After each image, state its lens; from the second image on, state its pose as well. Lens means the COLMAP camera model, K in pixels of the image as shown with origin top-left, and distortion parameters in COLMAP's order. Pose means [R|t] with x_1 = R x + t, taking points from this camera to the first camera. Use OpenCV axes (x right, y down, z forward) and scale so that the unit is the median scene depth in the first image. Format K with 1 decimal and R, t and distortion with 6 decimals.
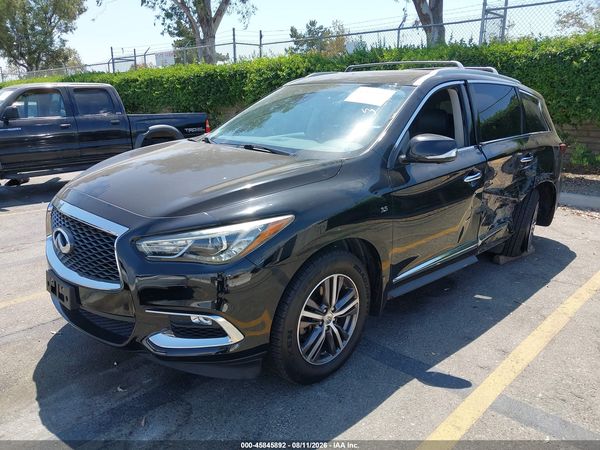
lens RADIAL K [[475.8, 0, 289.8], [0, 475.8, 225.0], [0, 0, 1]] dist [0.004437, -0.010248]
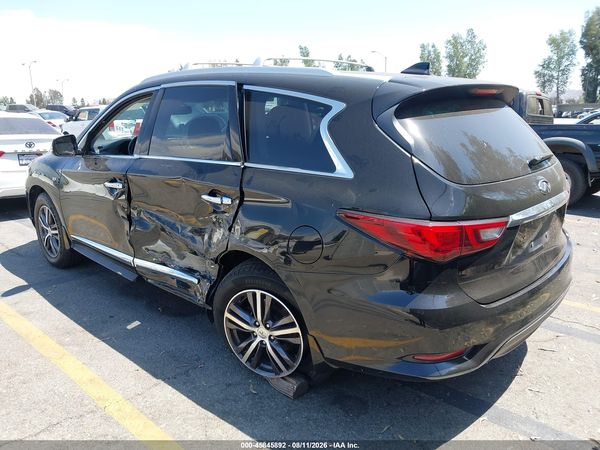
lens RADIAL K [[476.6, 0, 291.5], [0, 476.6, 226.4], [0, 0, 1]] dist [0.012838, -0.000589]
pose [[0.026586, 0.232601, -0.972209, 1.270395], [-0.247426, 0.943822, 0.219043, -0.302530], [0.968542, 0.234726, 0.082644, 1.187471]]
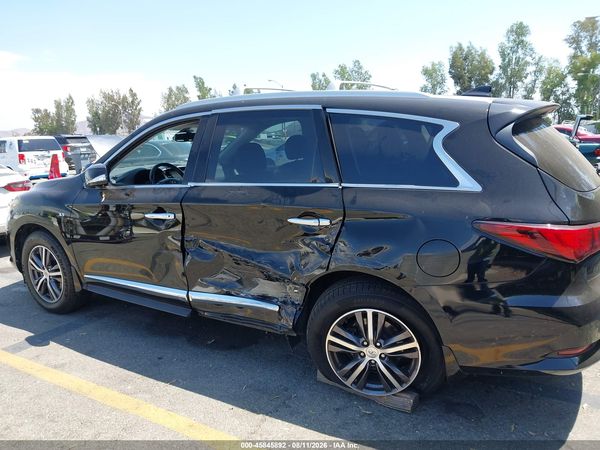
lens RADIAL K [[475.8, 0, 289.8], [0, 475.8, 225.0], [0, 0, 1]] dist [0.004437, -0.010248]
pose [[0.233950, 0.168774, -0.957488, 1.233657], [-0.213576, 0.969684, 0.118739, -0.229299], [0.948500, 0.176717, 0.262903, 0.913410]]
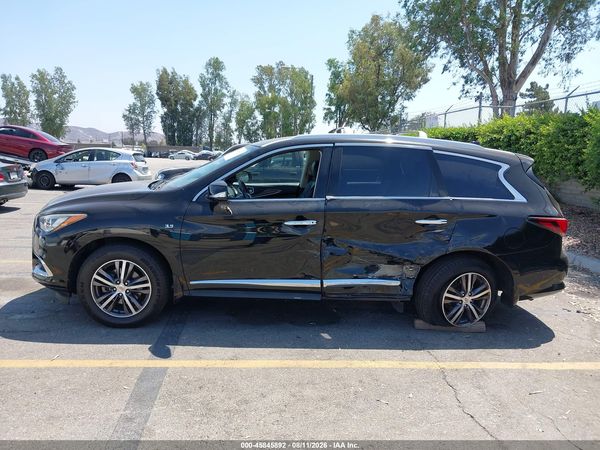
lens RADIAL K [[475.8, 0, 289.8], [0, 475.8, 225.0], [0, 0, 1]] dist [0.004437, -0.010248]
pose [[0.747226, 0.119790, -0.653685, 1.037629], [-0.197786, 0.979134, -0.046660, -0.032012], [0.634456, 0.164155, 0.755327, 0.084122]]
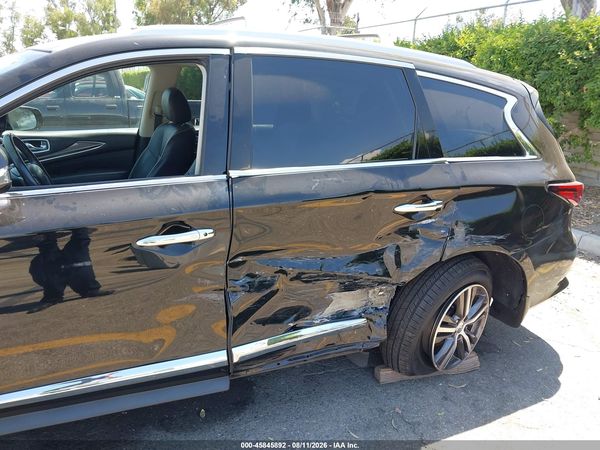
lens RADIAL K [[475.8, 0, 289.8], [0, 475.8, 225.0], [0, 0, 1]] dist [0.004437, -0.010248]
pose [[0.938307, 0.128033, -0.321229, 0.601101], [-0.123736, 0.991738, 0.033848, -0.133048], [0.322909, 0.007988, 0.946396, 0.512337]]
